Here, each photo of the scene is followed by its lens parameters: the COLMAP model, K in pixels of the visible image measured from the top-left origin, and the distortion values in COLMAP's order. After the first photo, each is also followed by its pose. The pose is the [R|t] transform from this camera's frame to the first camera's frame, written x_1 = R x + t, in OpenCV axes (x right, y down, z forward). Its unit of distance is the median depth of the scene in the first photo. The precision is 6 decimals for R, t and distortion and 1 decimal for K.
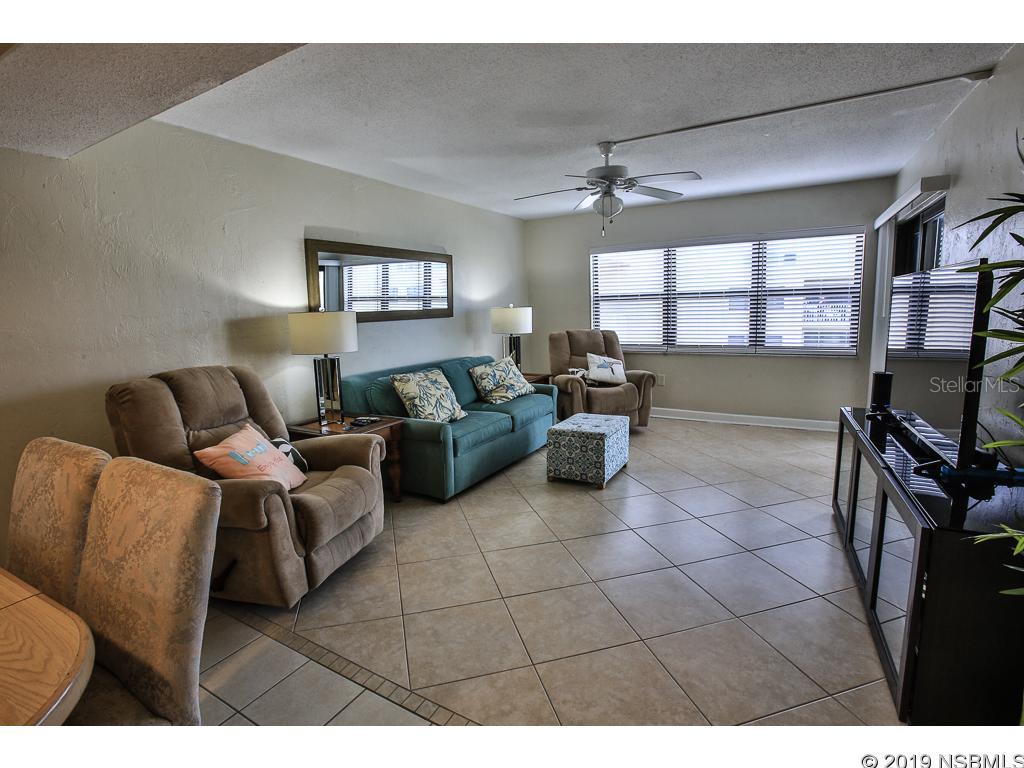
lens RADIAL K [[496.2, 0, 503.7], [0, 496.2, 380.7], [0, 0, 1]] dist [-0.082737, 0.038706]
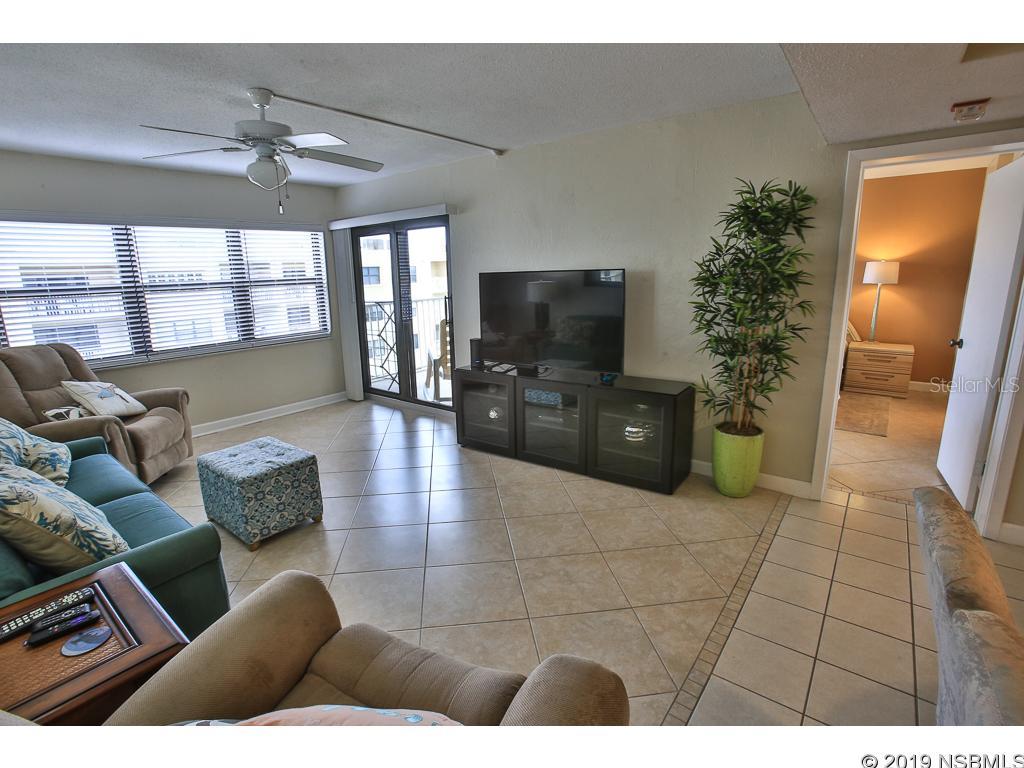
lens RADIAL K [[496.2, 0, 503.7], [0, 496.2, 380.7], [0, 0, 1]] dist [-0.082737, 0.038706]
pose [[0.138687, -0.184632, 0.972973, -0.378125], [0.163949, 0.973192, 0.161304, -0.068017], [-0.976671, 0.137147, 0.165239, 0.383454]]
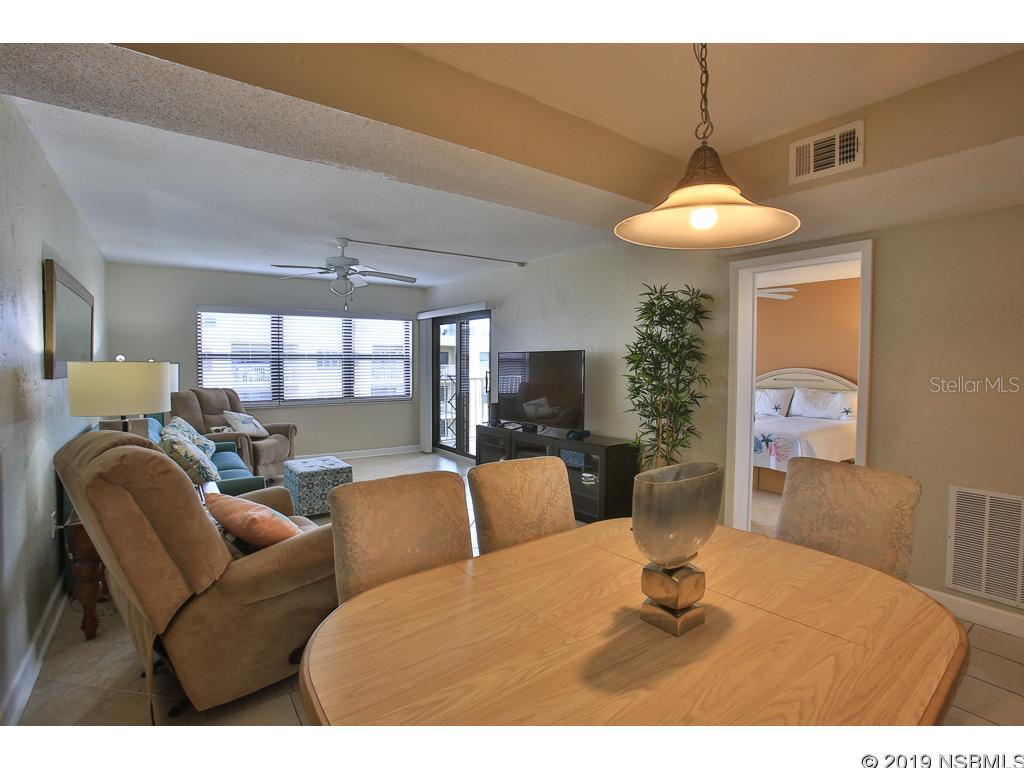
lens RADIAL K [[496.2, 0, 503.7], [0, 496.2, 380.7], [0, 0, 1]] dist [-0.082737, 0.038706]
pose [[0.406679, -0.002638, 0.913567, -0.546107], [0.118308, 0.991727, -0.049802, 0.000347], [-0.905878, 0.128336, 0.403627, 0.093018]]
